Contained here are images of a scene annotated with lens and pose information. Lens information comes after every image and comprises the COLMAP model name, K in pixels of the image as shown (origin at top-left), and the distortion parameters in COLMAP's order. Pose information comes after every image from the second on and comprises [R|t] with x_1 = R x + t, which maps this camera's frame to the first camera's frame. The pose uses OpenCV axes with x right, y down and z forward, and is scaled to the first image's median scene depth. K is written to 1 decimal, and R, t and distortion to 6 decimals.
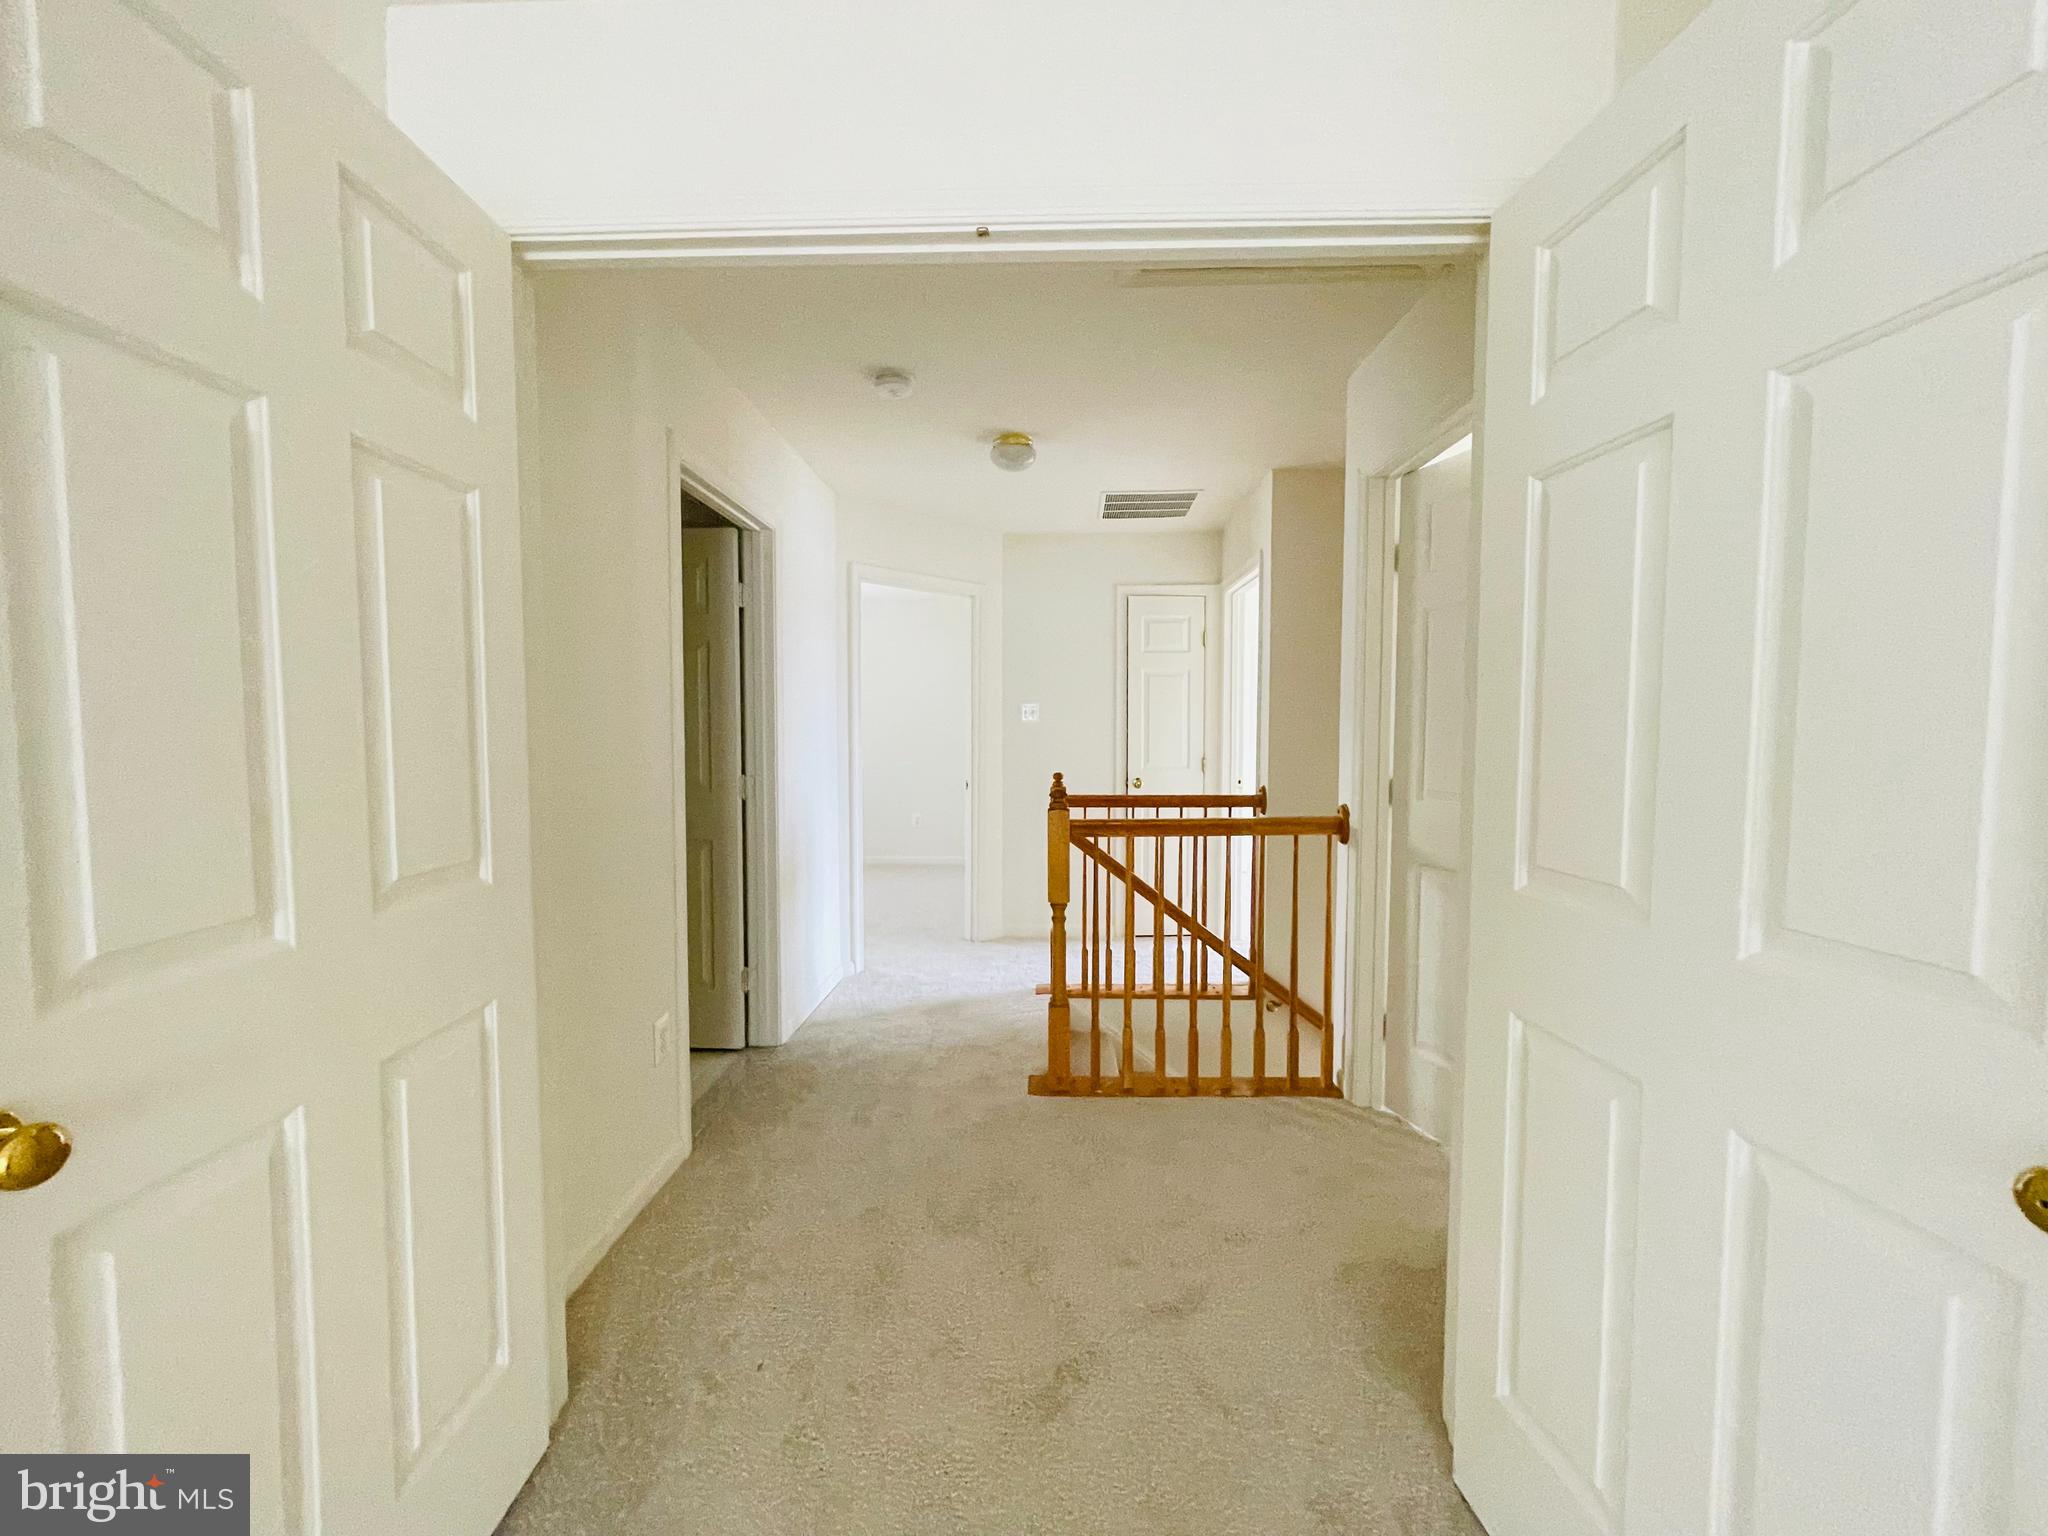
lens RADIAL K [[821.1, 0, 1024.0], [0, 821.1, 768.0], [0, 0, 1]] dist [-0.002103, 0.000453]
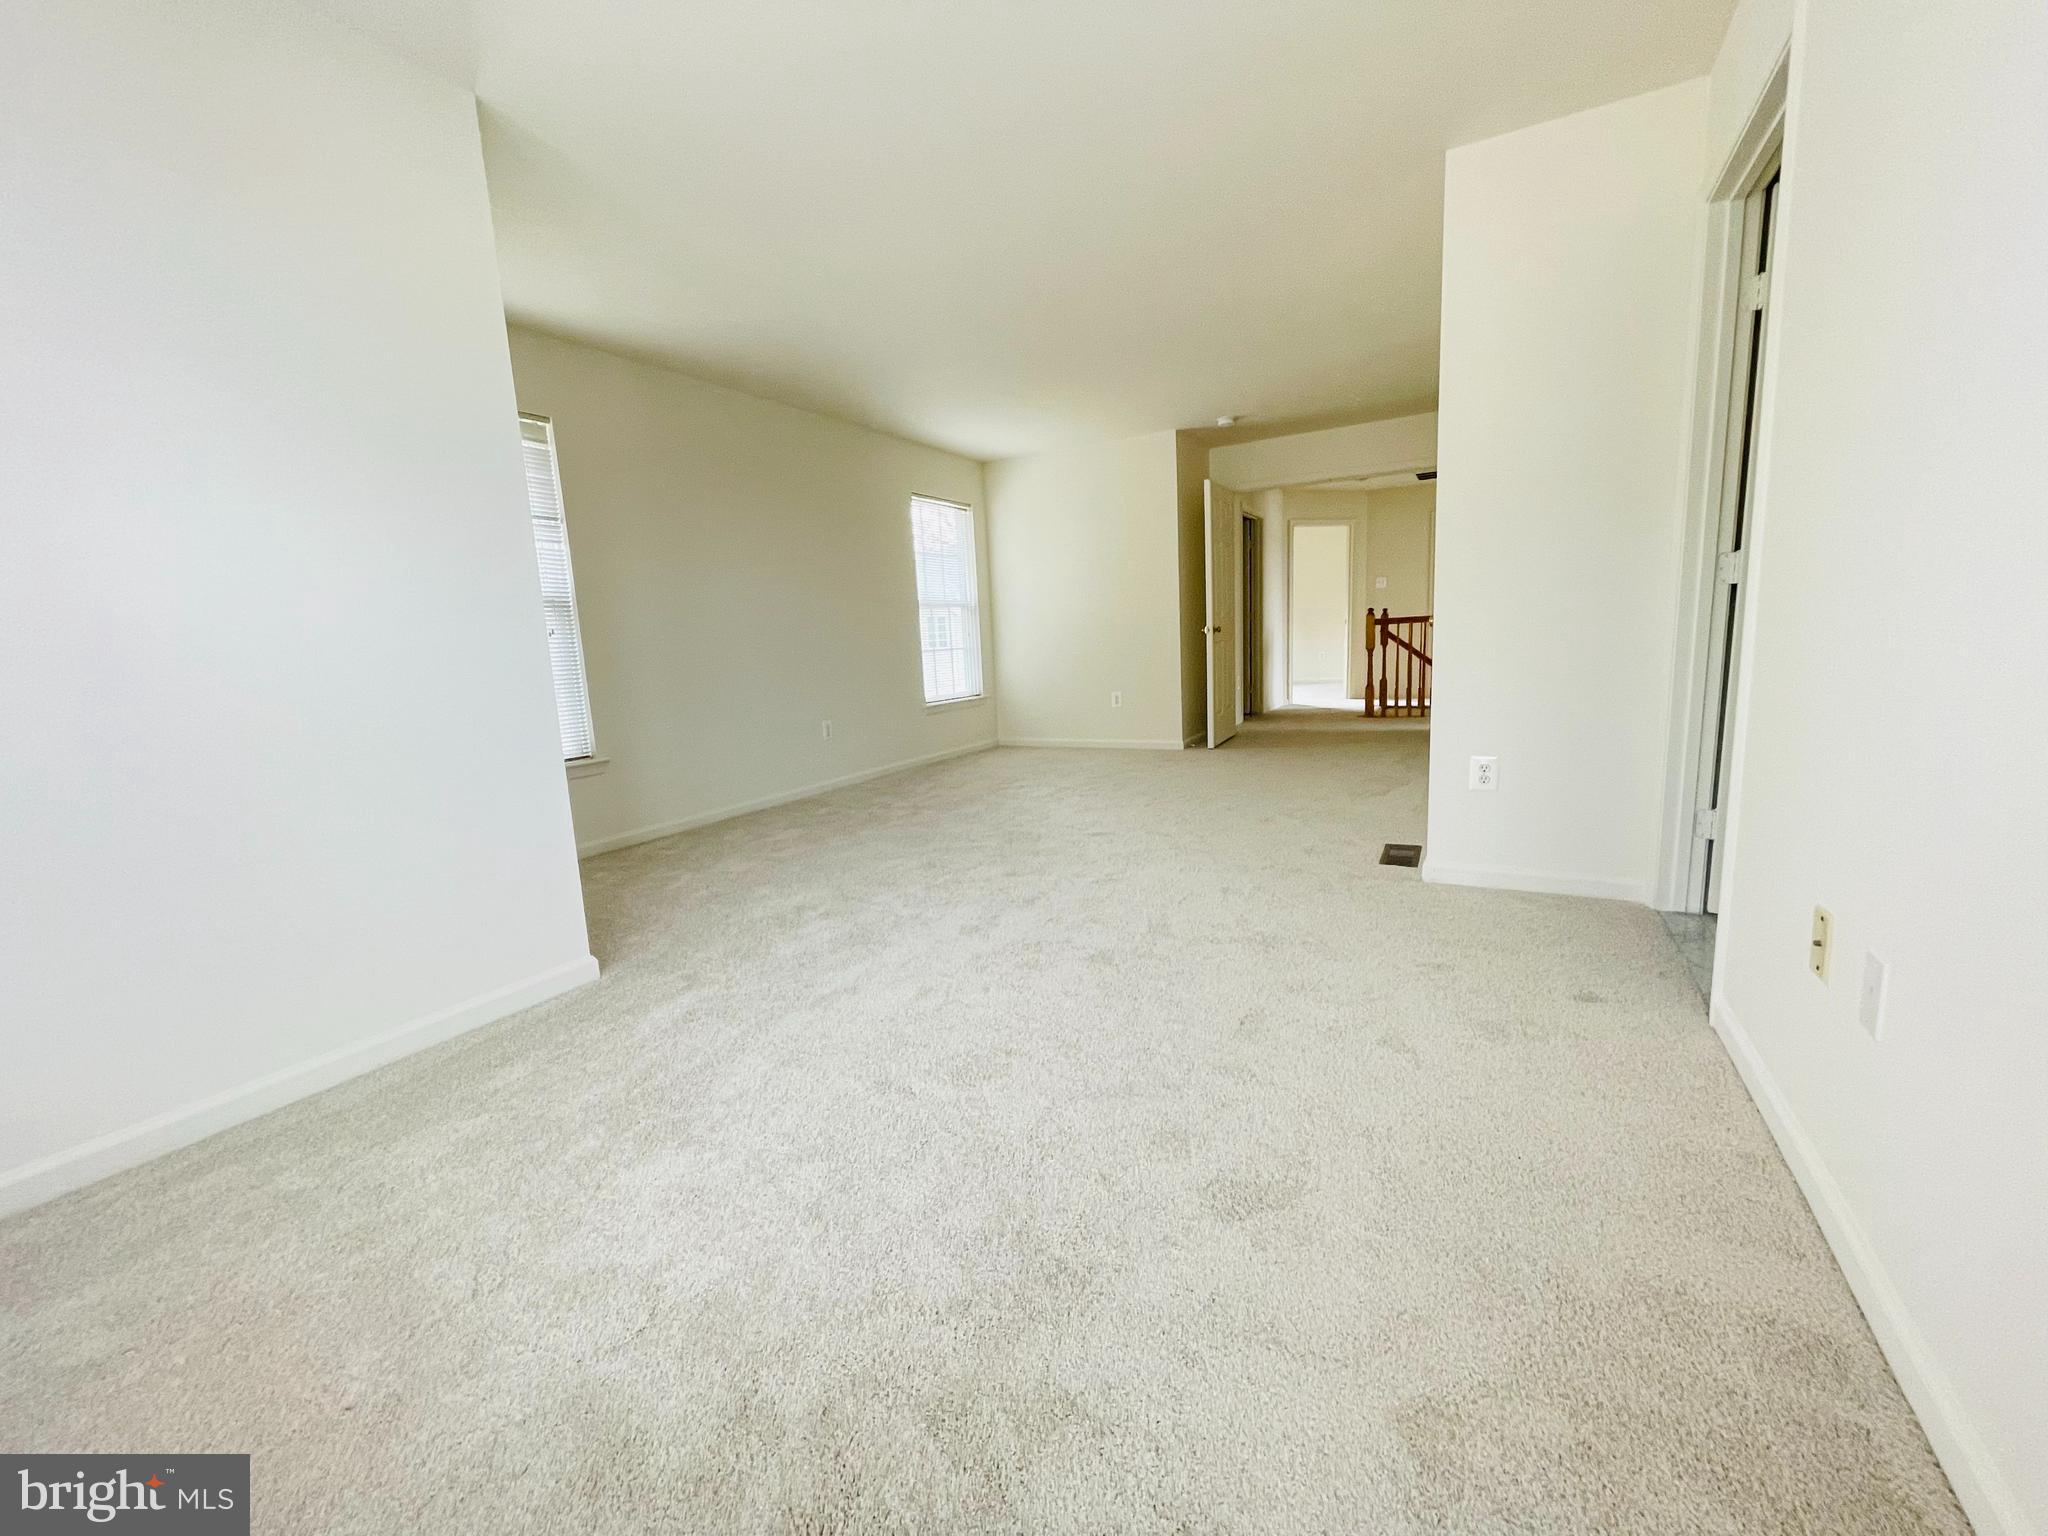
lens RADIAL K [[821.1, 0, 1024.0], [0, 821.1, 768.0], [0, 0, 1]] dist [-0.002103, 0.000453]
pose [[0.879274, 0.033947, -0.475105, 0.287485], [0.021563, 0.993598, 0.110900, 0.190602], [0.475828, -0.107757, 0.872912, -1.615435]]
